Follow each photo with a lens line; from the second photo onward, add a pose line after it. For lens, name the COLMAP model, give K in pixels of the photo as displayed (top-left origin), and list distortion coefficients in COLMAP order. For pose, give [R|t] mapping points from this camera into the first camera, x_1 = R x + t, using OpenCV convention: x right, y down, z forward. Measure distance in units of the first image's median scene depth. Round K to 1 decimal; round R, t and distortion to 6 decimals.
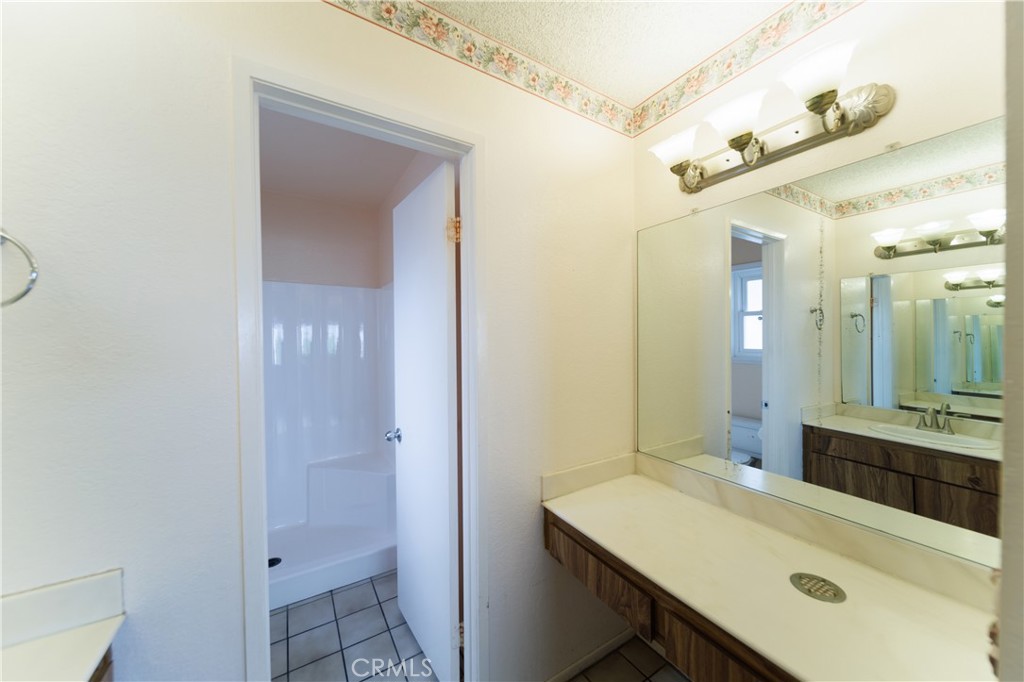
lens RADIAL K [[339.0, 0, 509.6], [0, 339.0, 341.0], [0, 0, 1]] dist [-0.005656, -0.000029]
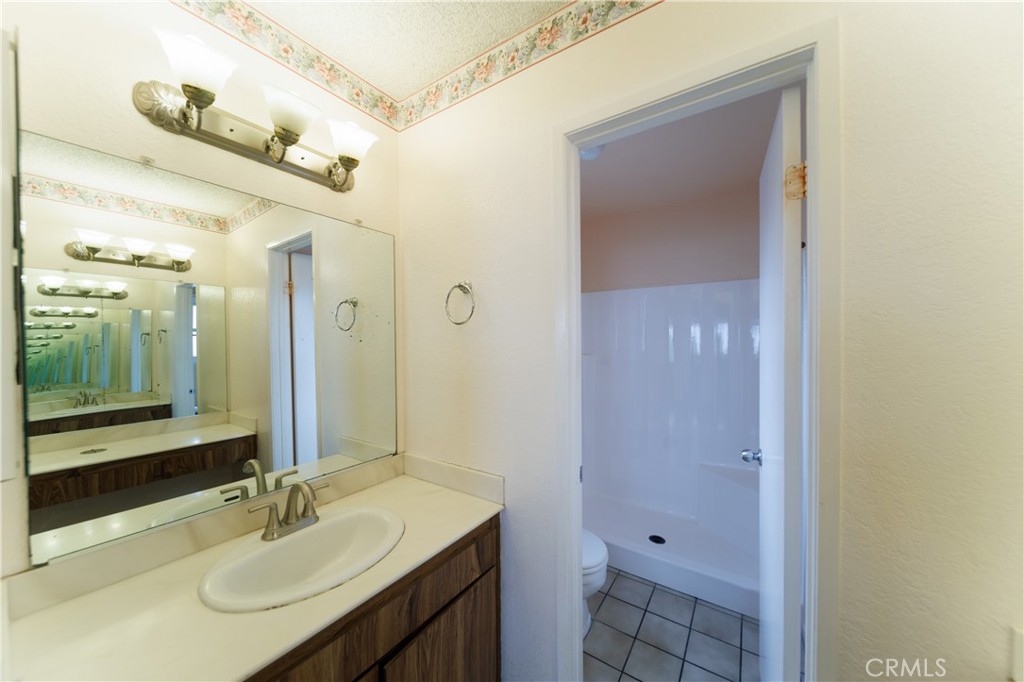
lens RADIAL K [[357.4, 0, 516.0], [0, 357.4, 343.1], [0, 0, 1]] dist [-0.002403, -0.001091]
pose [[0.429661, 0.012126, -0.902909, 0.242901], [0.002062, 0.999894, 0.014409, -0.008601], [0.902988, -0.008053, 0.429591, 0.154080]]
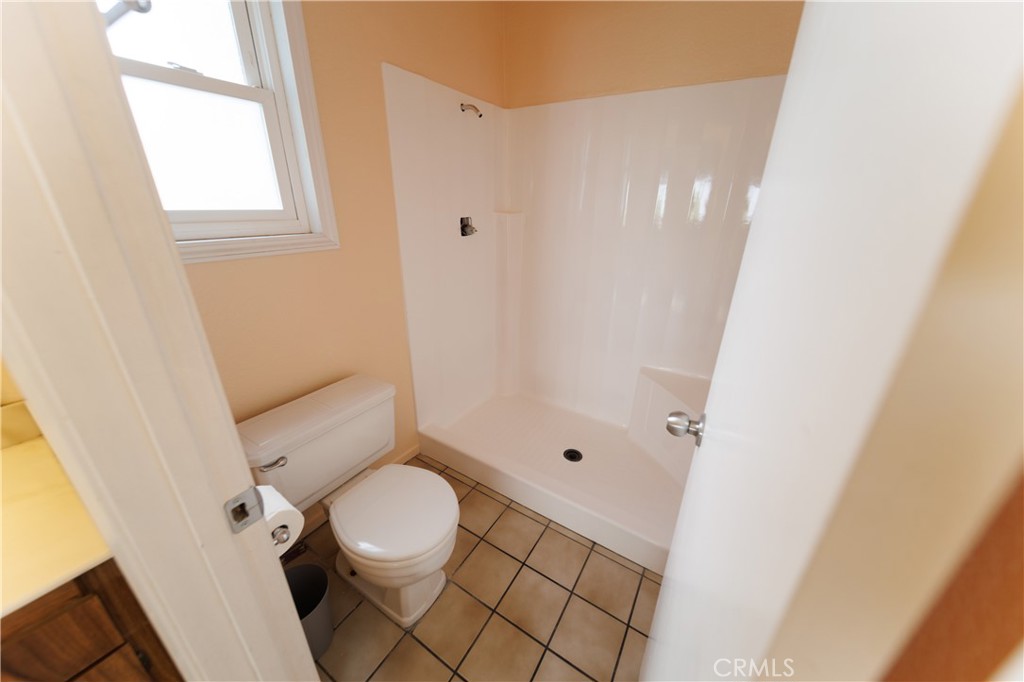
lens RADIAL K [[357.4, 0, 513.8], [0, 357.4, 344.7], [0, 0, 1]] dist [-0.002403, -0.001091]
pose [[0.459968, 0.336537, -0.821689, -0.150929], [-0.025545, 0.930024, 0.366609, 0.045119], [0.887568, -0.147639, 0.436378, 0.833750]]
